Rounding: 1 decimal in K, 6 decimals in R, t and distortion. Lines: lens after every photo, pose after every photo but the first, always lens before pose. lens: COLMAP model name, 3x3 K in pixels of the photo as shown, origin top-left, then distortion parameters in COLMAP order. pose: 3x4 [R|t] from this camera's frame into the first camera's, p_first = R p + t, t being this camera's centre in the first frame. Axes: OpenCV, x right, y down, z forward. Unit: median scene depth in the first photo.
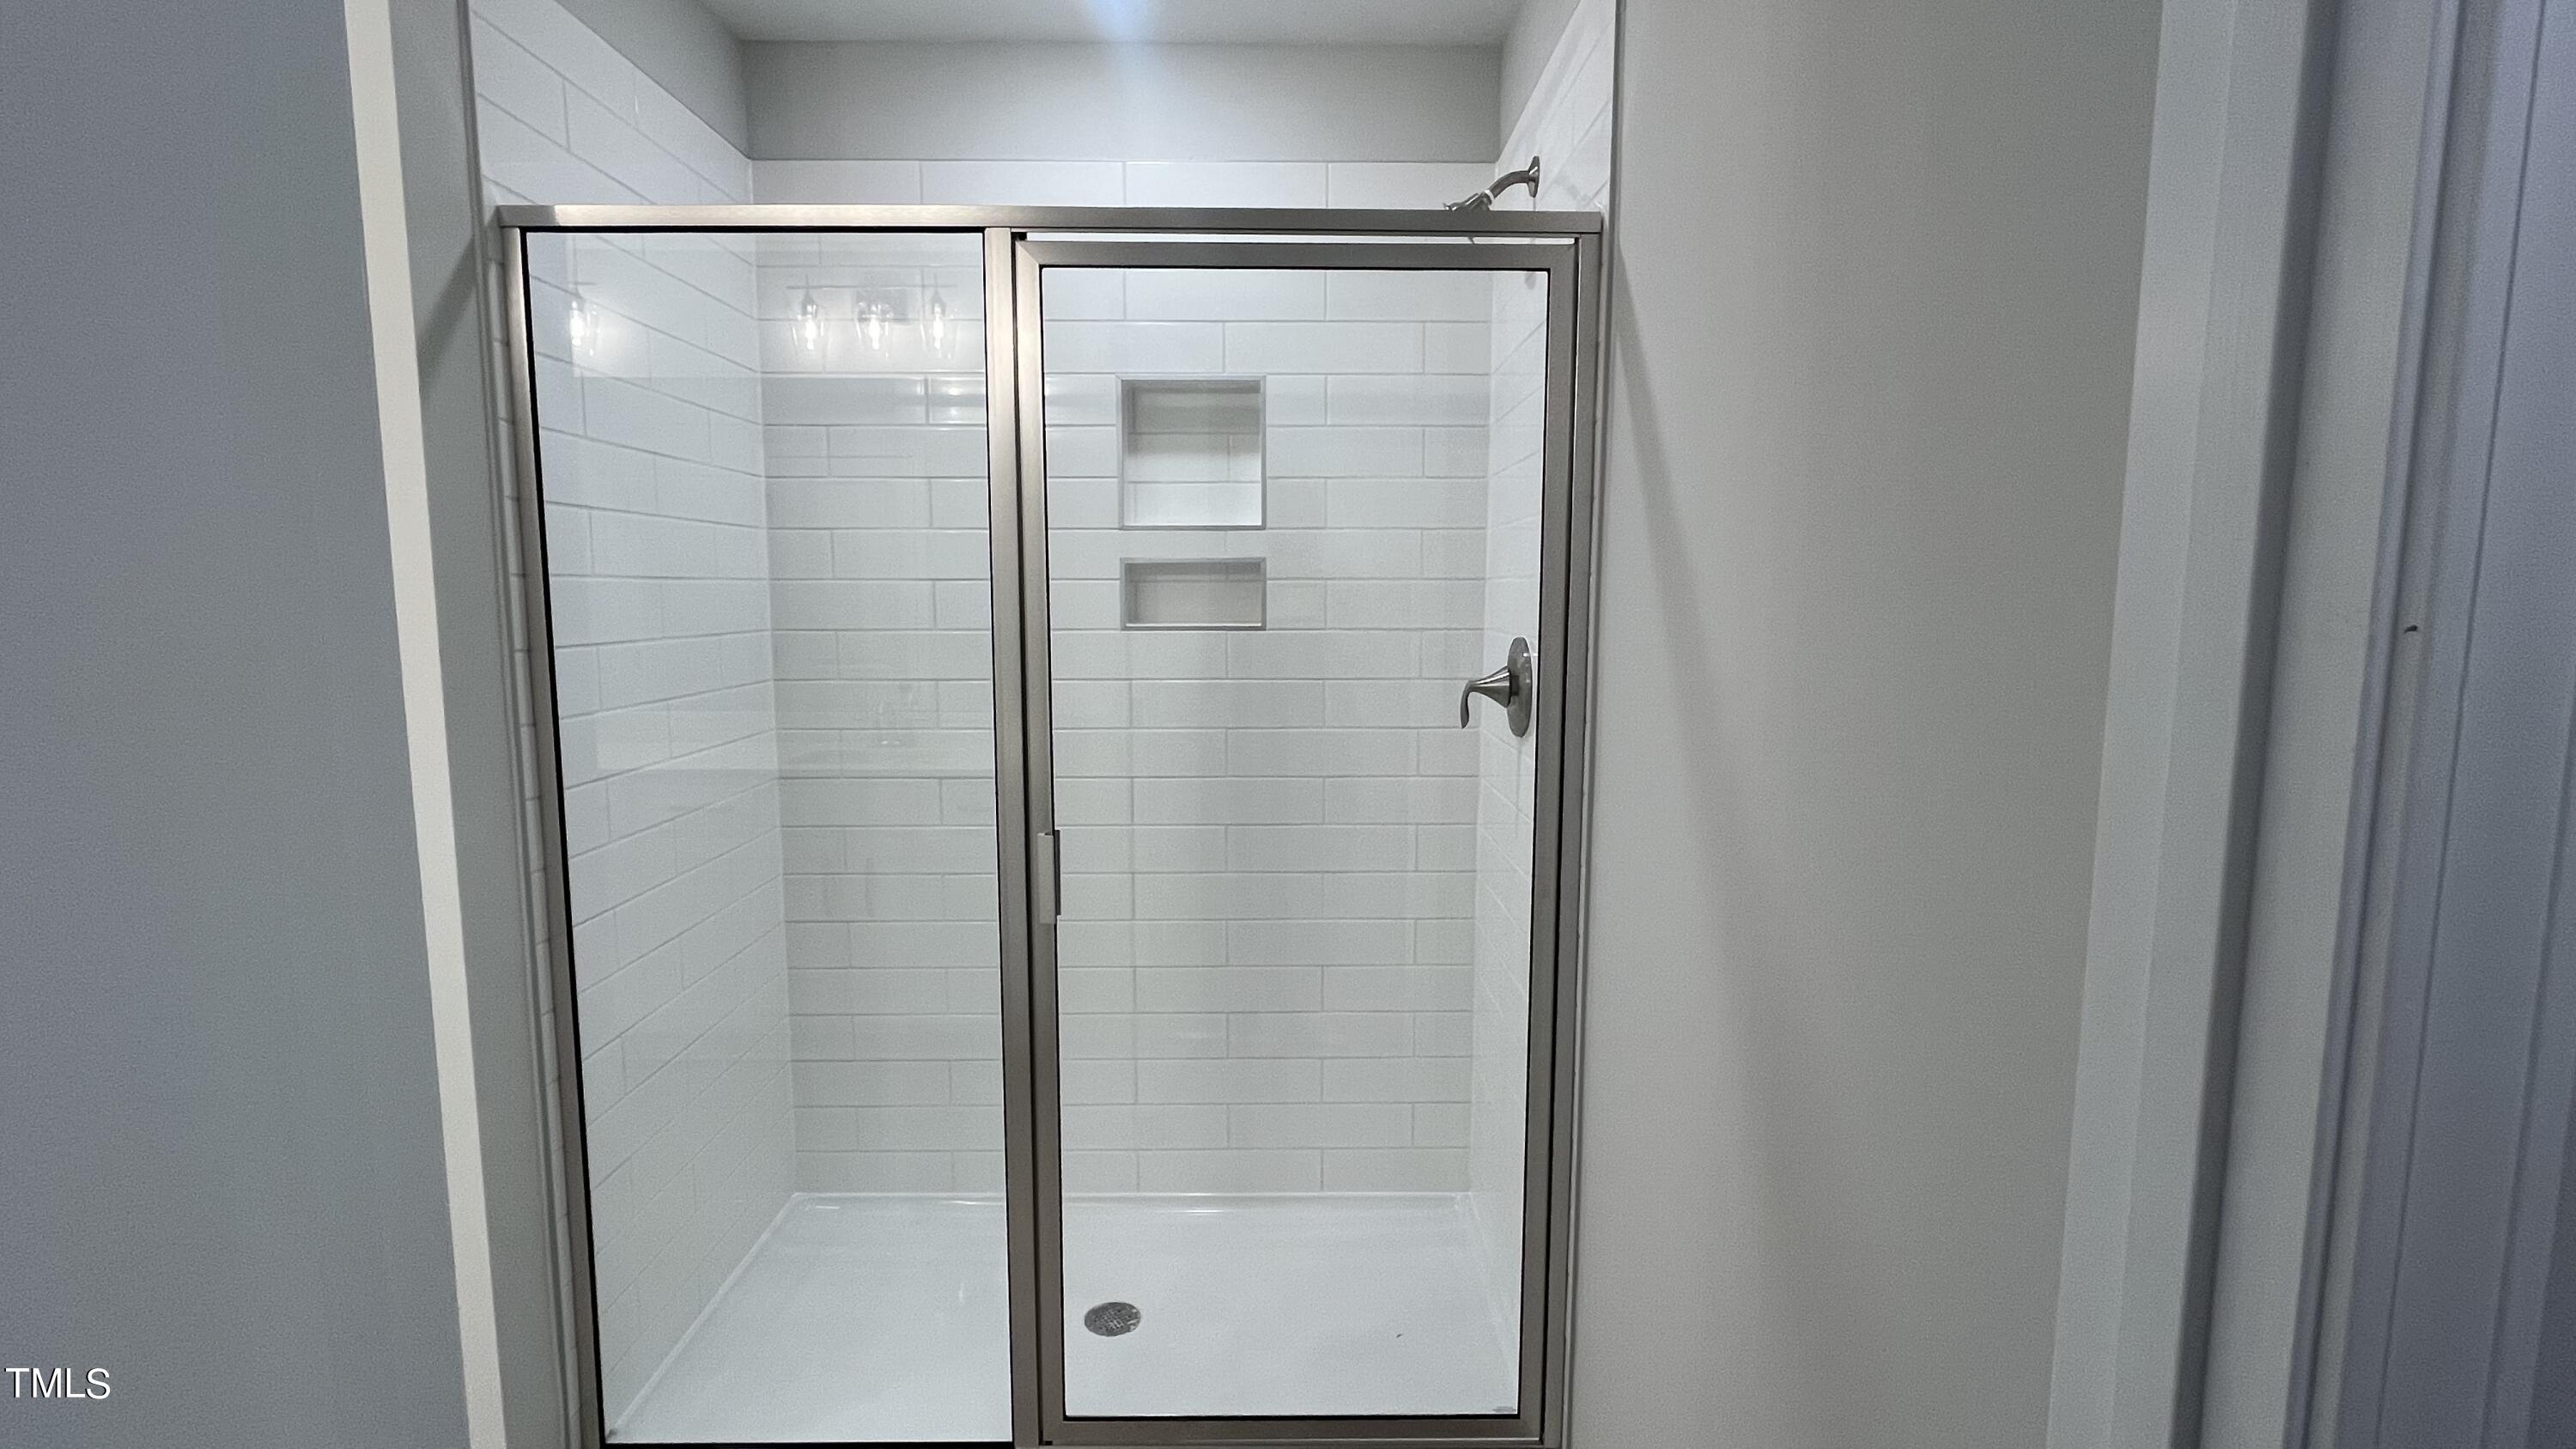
lens RADIAL K [[1162.9, 0, 1284.3], [0, 1162.9, 729.0], [0, 0, 1]] dist [0.003580, 0.000078]
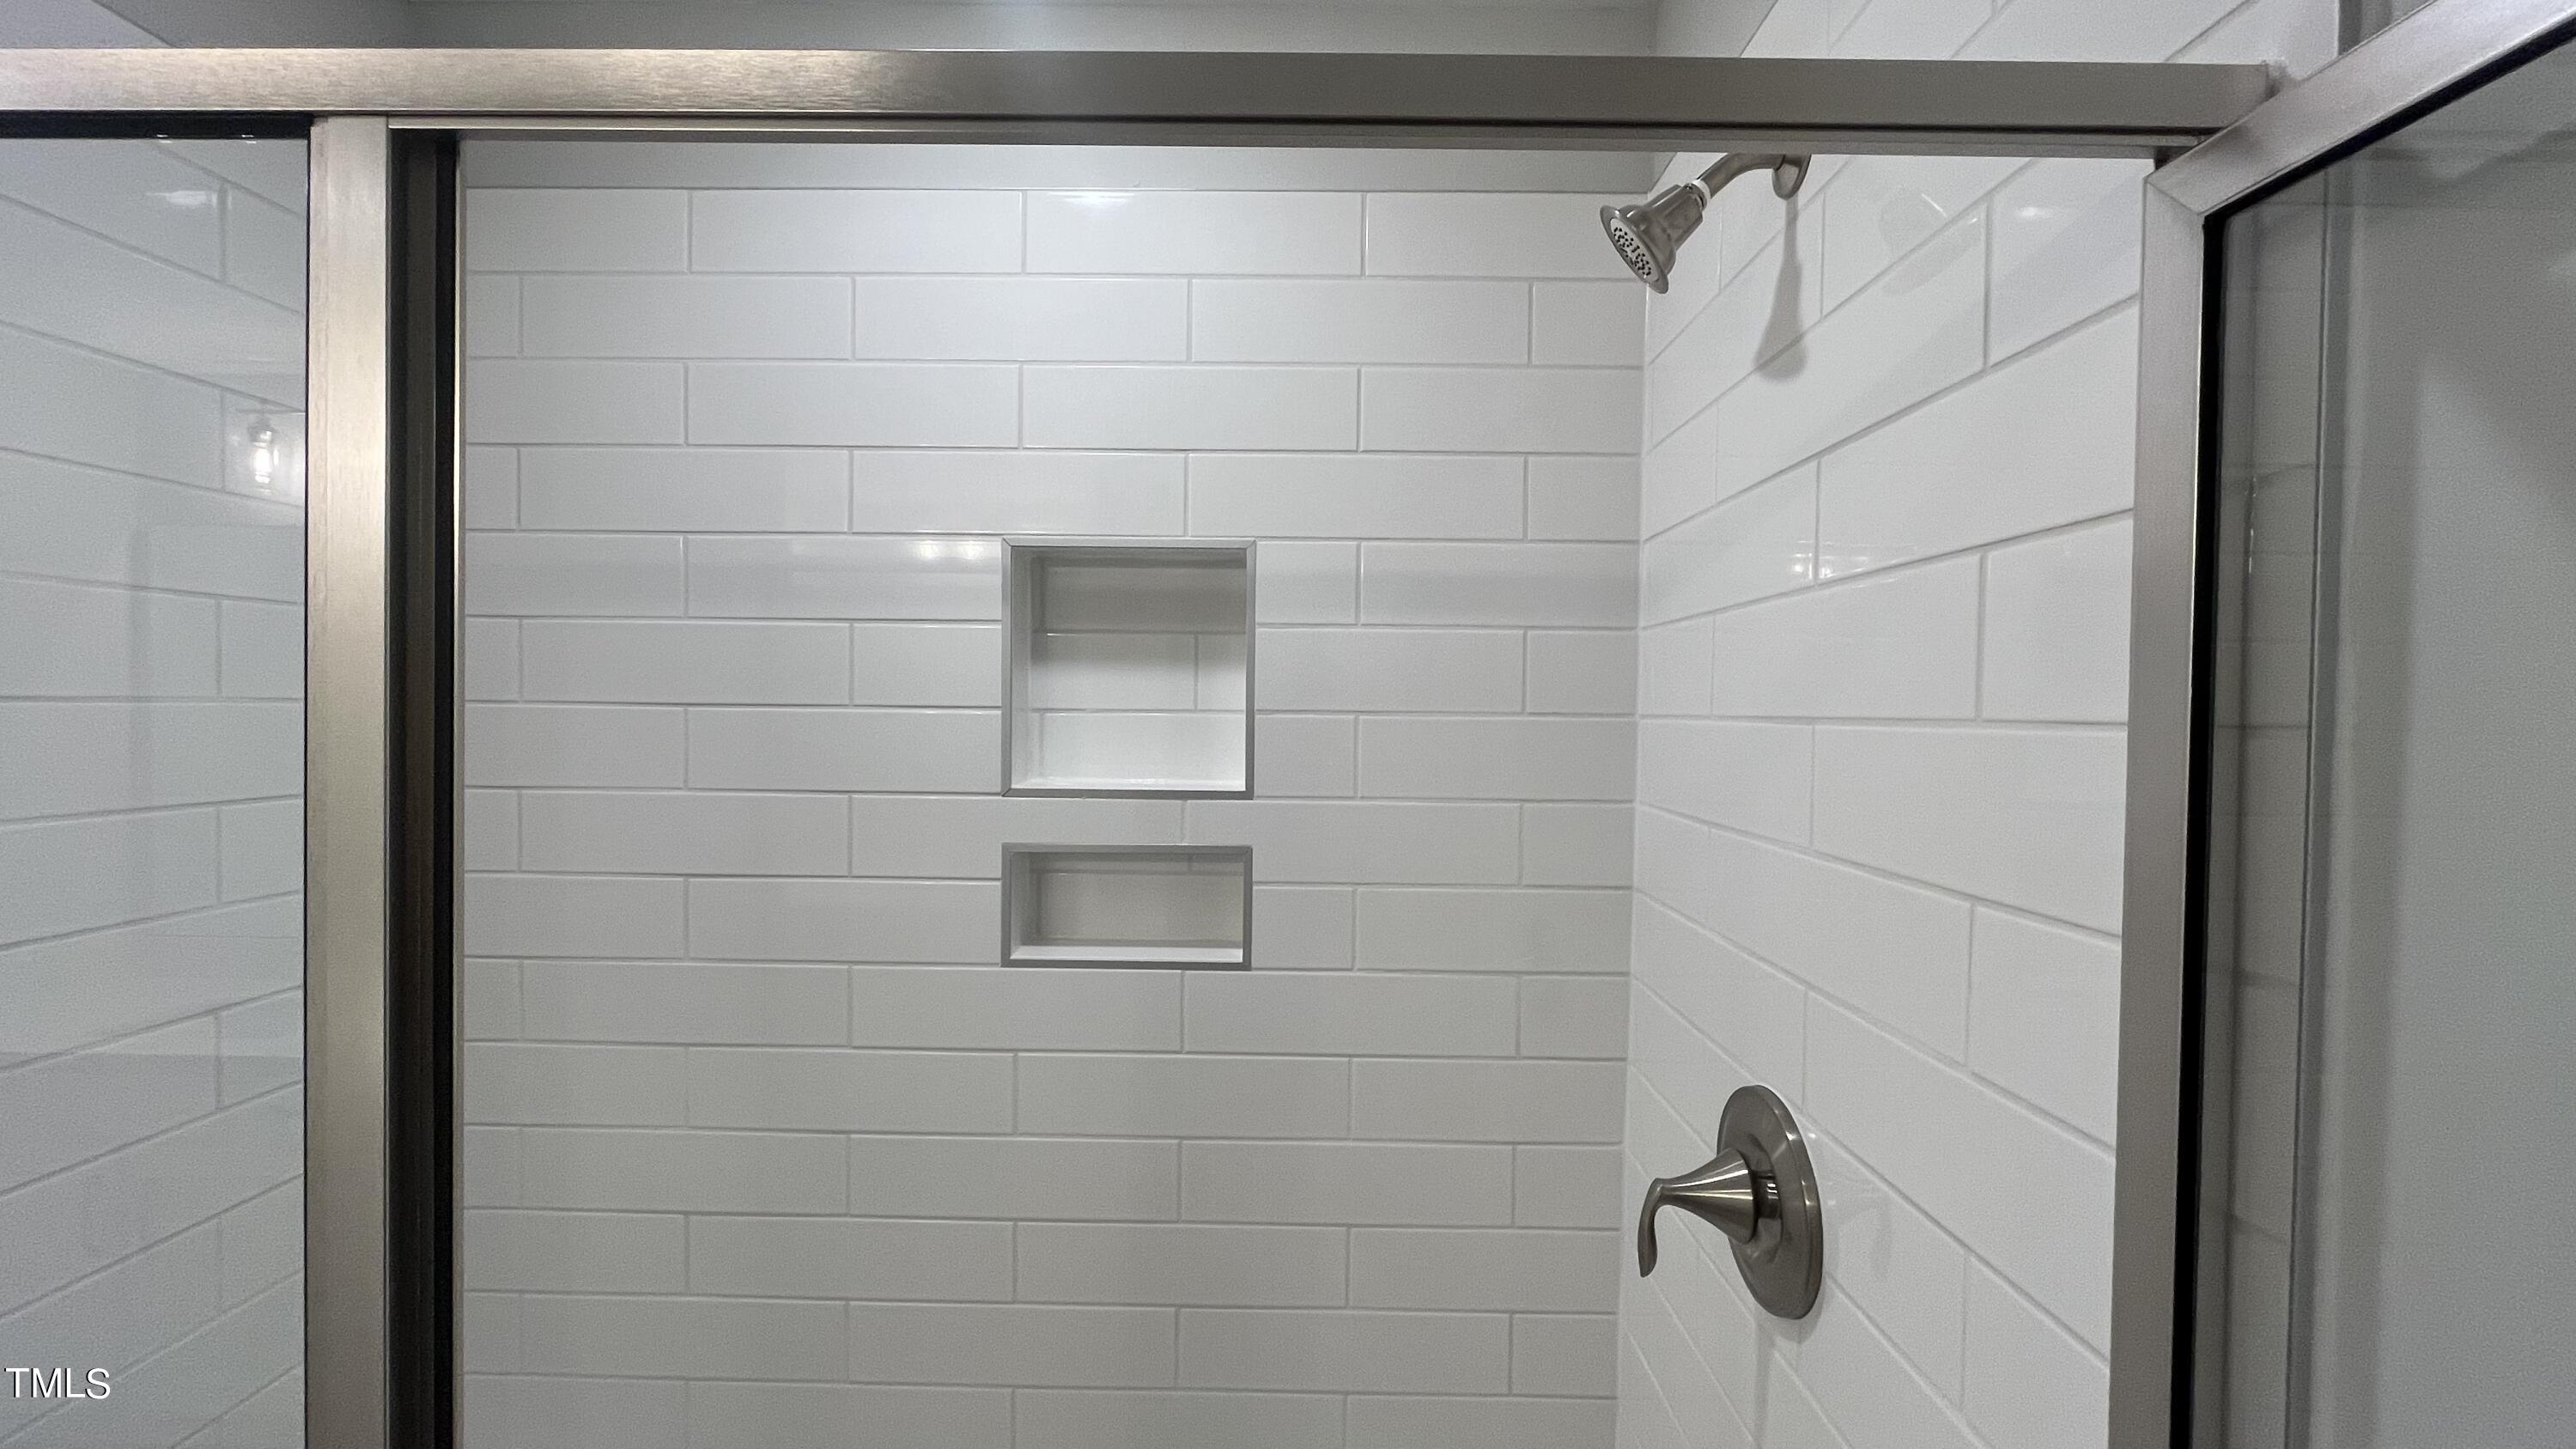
lens RADIAL K [[1043.7, 0, 1290.1], [0, 1043.7, 724.0], [0, 0, 1]] dist [-0.000806, -0.000008]
pose [[0.999476, 0.015879, -0.028219, 0.017023], [-0.019003, 0.993284, -0.114132, -0.149315], [0.026217, 0.114609, 0.993065, 0.479551]]
